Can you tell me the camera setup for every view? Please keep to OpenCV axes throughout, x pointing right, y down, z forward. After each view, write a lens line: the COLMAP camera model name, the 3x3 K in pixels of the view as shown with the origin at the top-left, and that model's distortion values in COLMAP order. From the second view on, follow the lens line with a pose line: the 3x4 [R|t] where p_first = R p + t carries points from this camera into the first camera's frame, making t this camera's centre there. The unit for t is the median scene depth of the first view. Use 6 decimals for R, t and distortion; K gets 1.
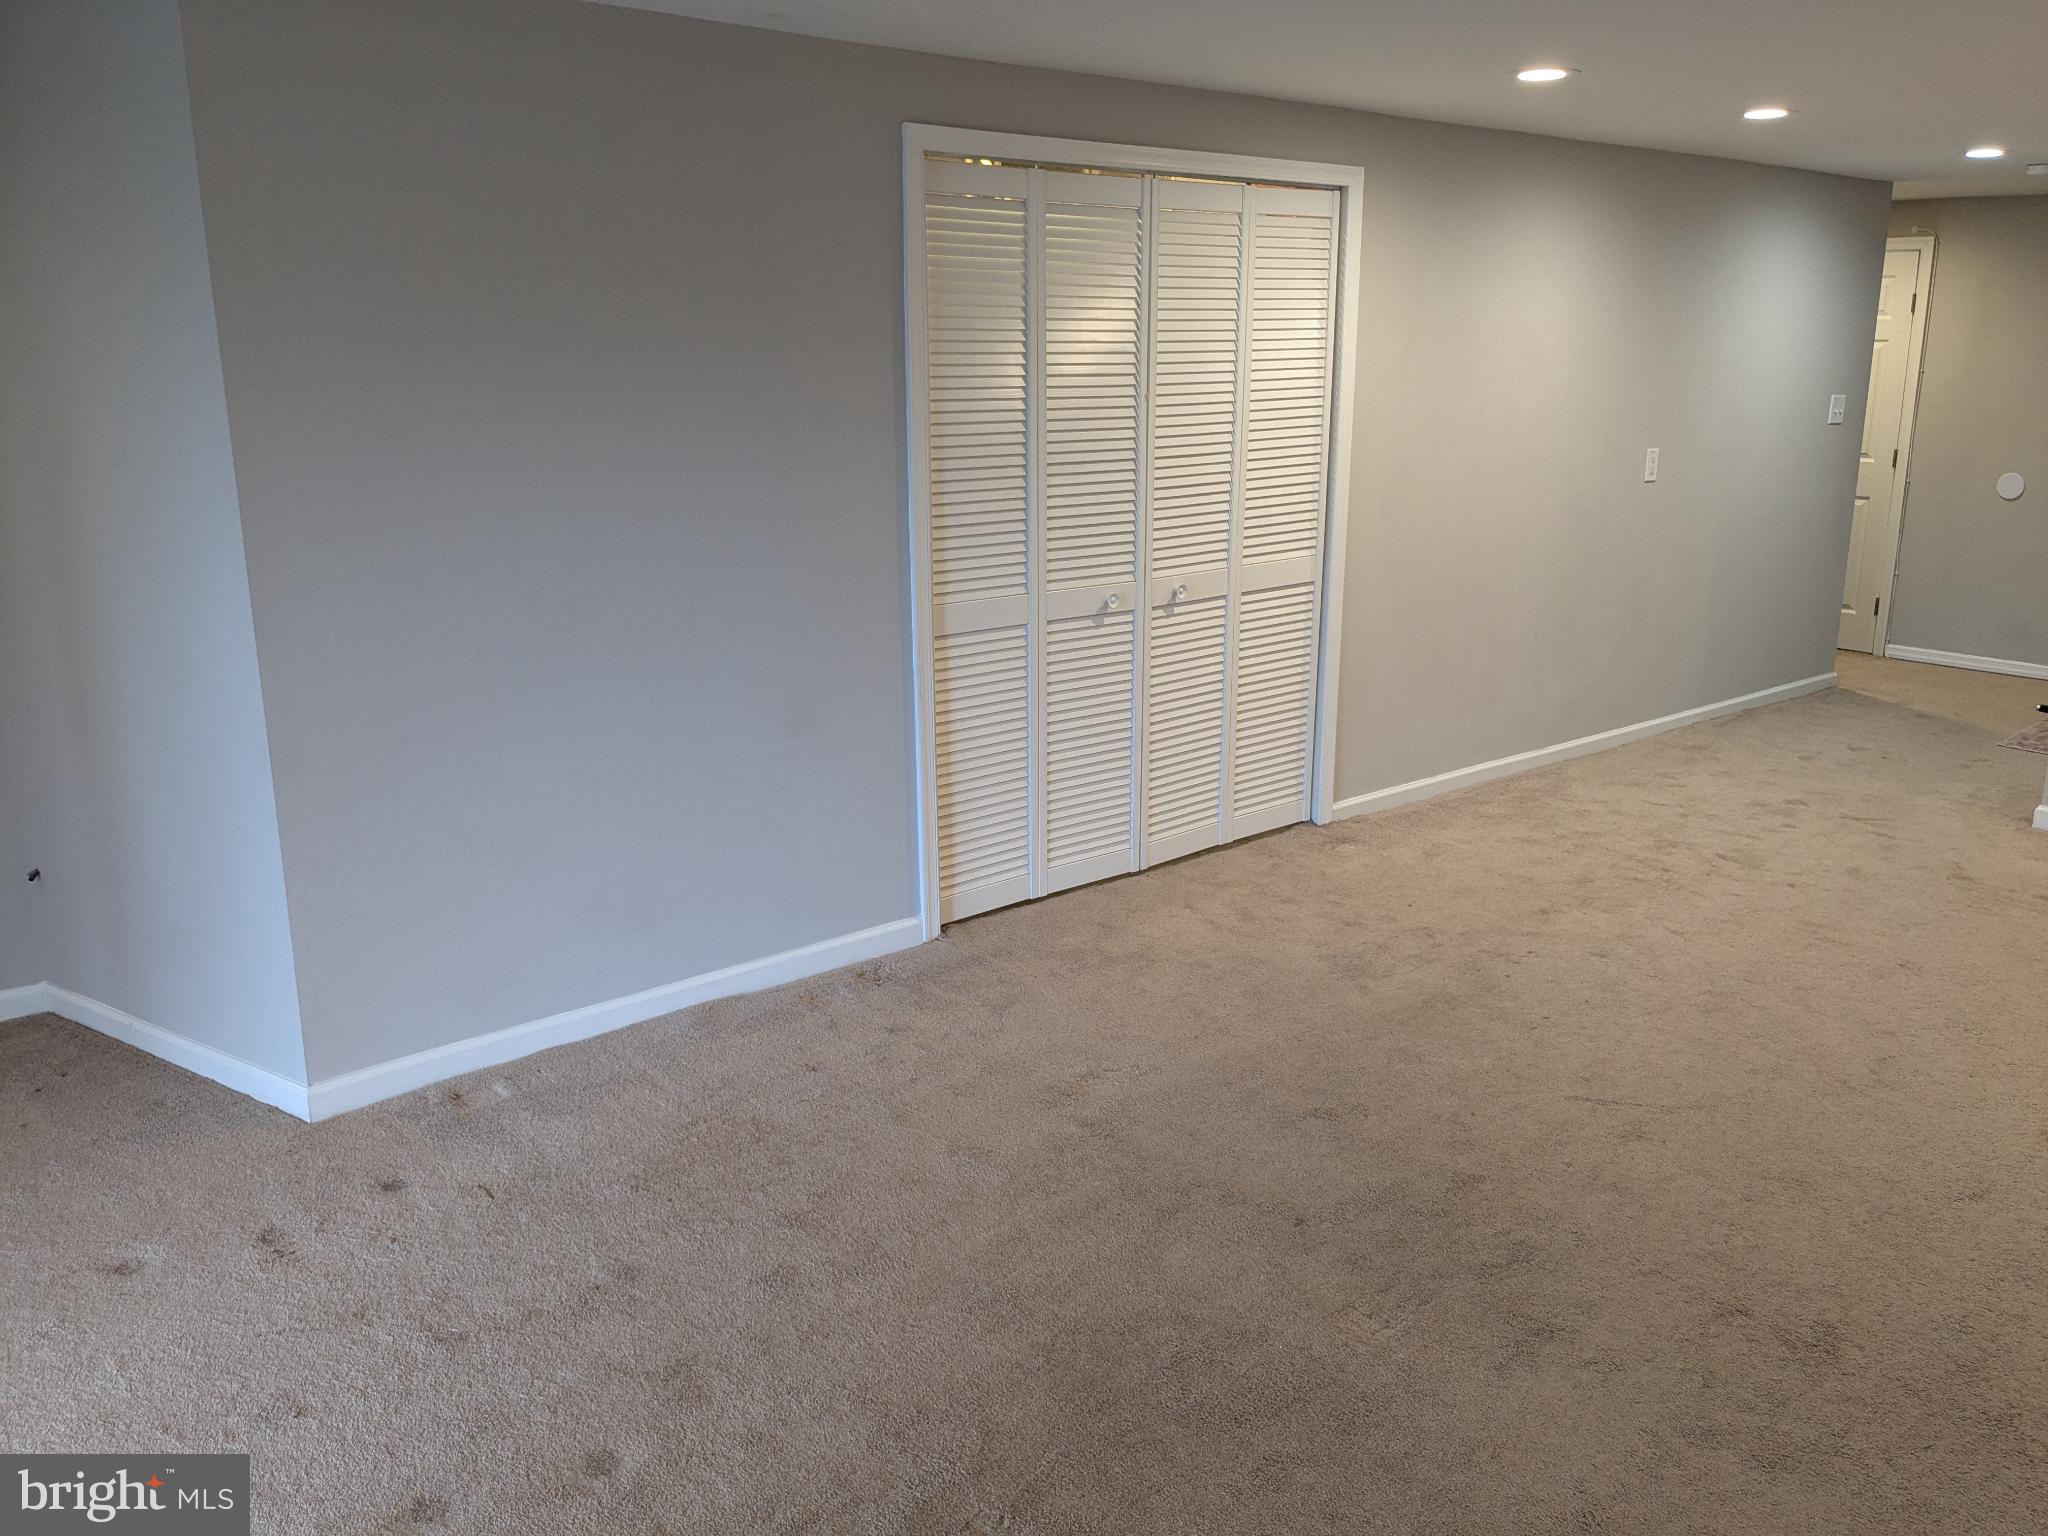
lens RADIAL K [[1619.2, 0, 1026.9], [0, 1619.2, 763.5], [0, 0, 1]] dist [0.005194, -0.003218]
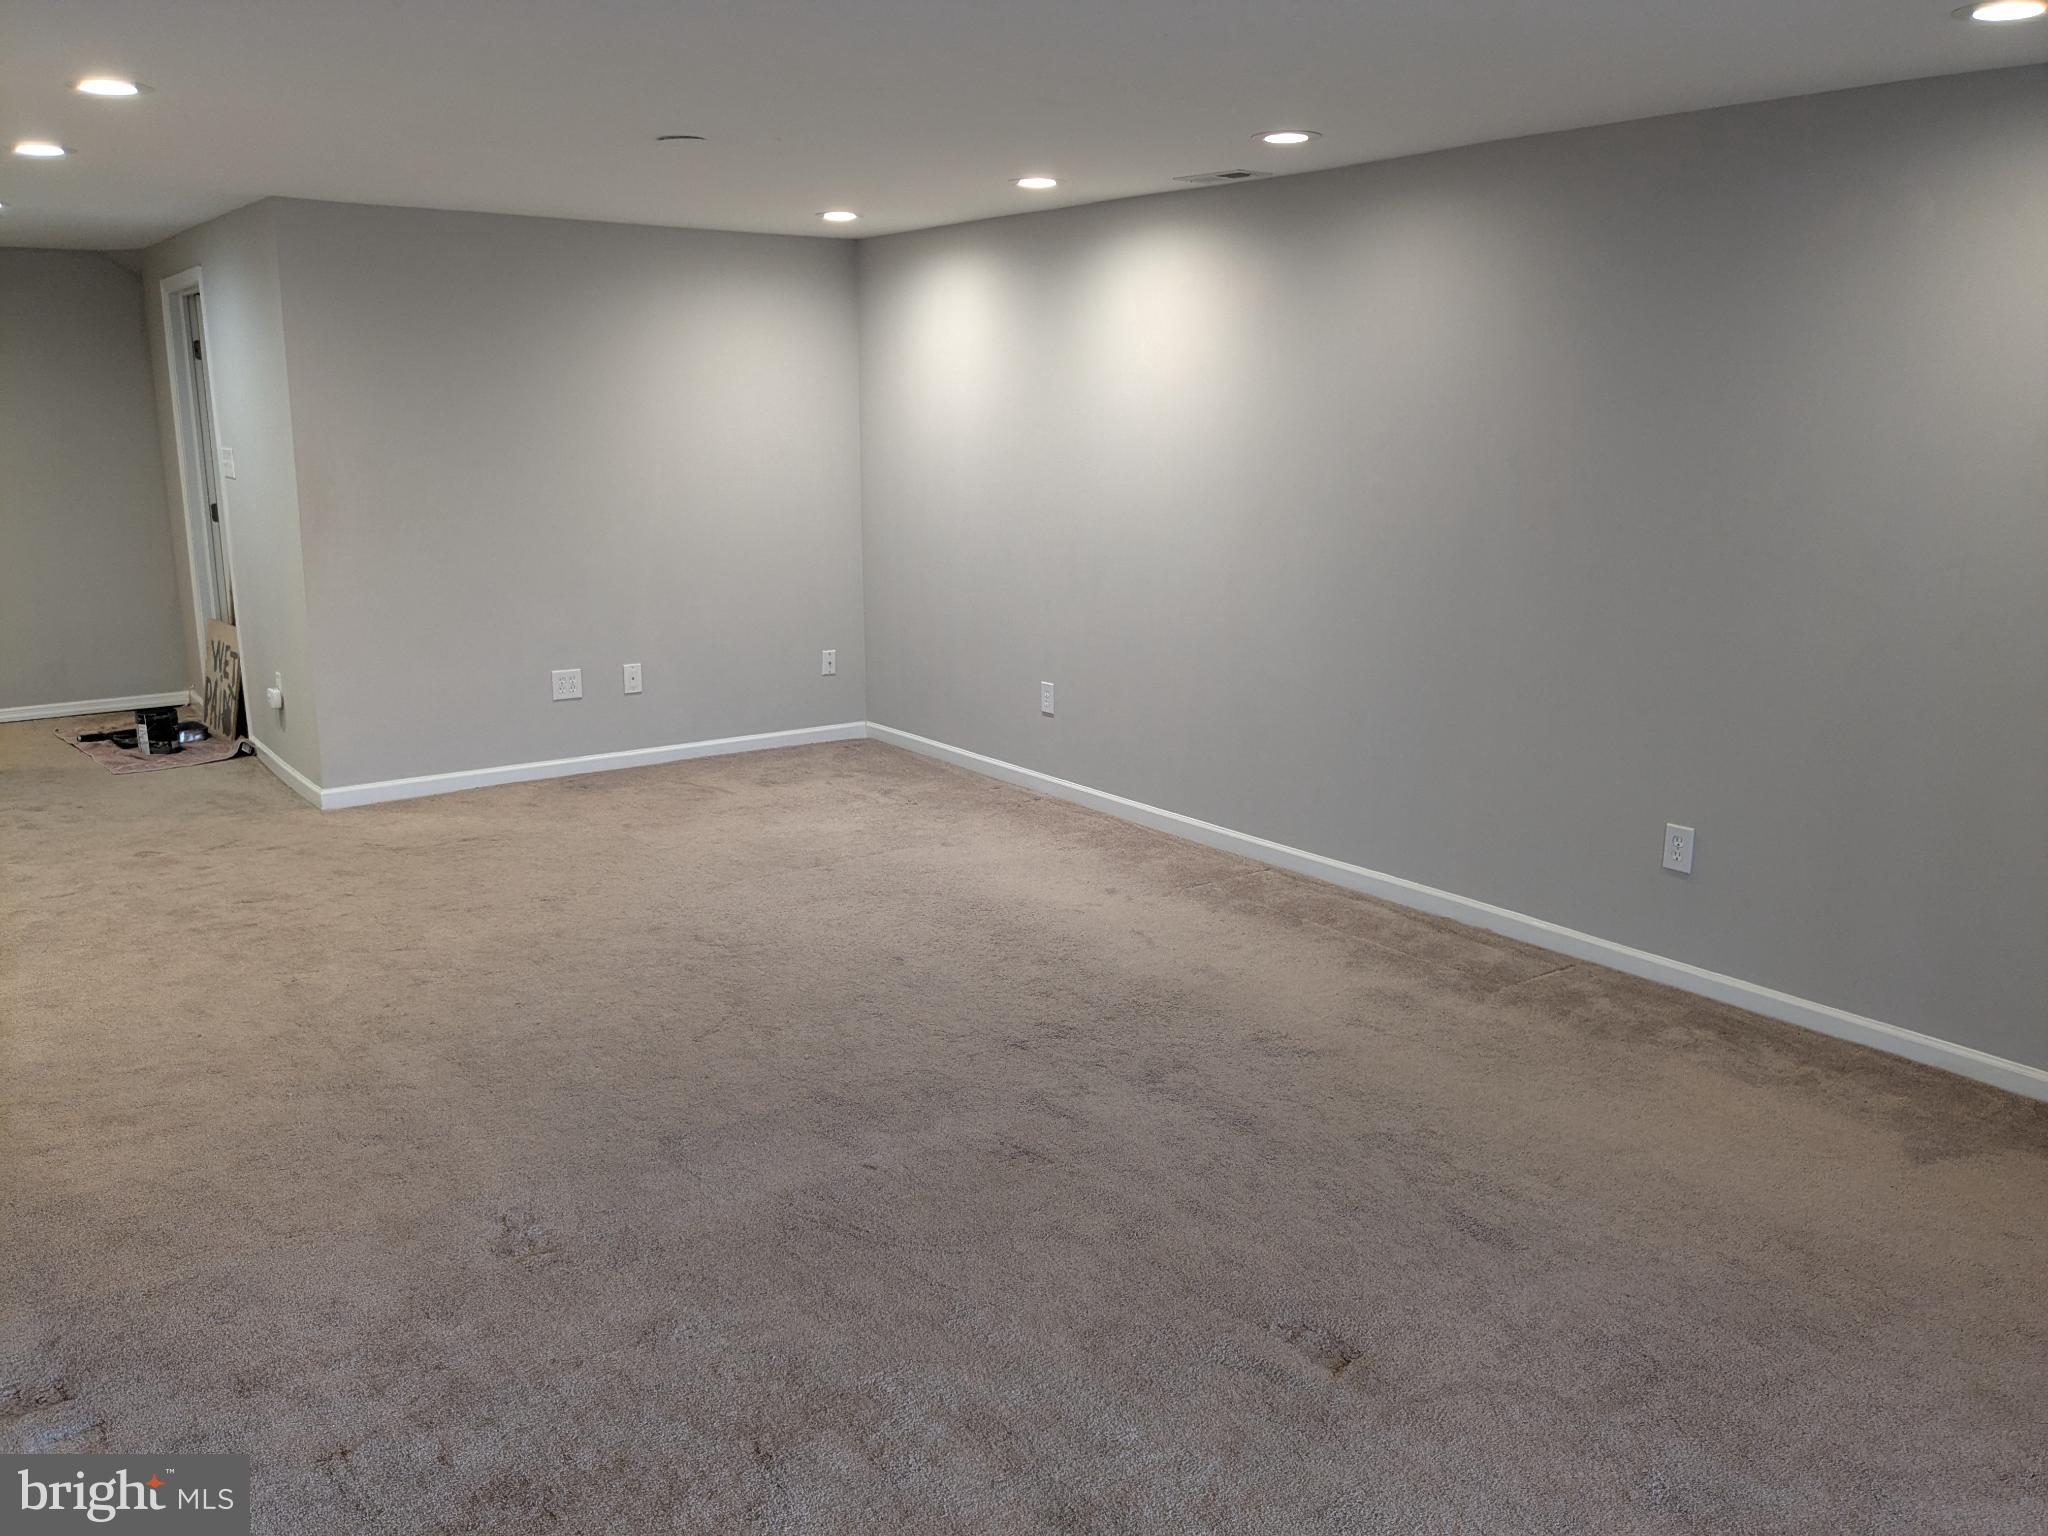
lens RADIAL K [[1619.2, 0, 1026.9], [0, 1619.2, 770.9], [0, 0, 1]] dist [0.005194, -0.003218]
pose [[0.059628, -0.217519, 0.974233, -0.505787], [0.244011, 0.949538, 0.197070, -0.100295], [-0.967938, 0.225973, 0.109696, 0.419259]]
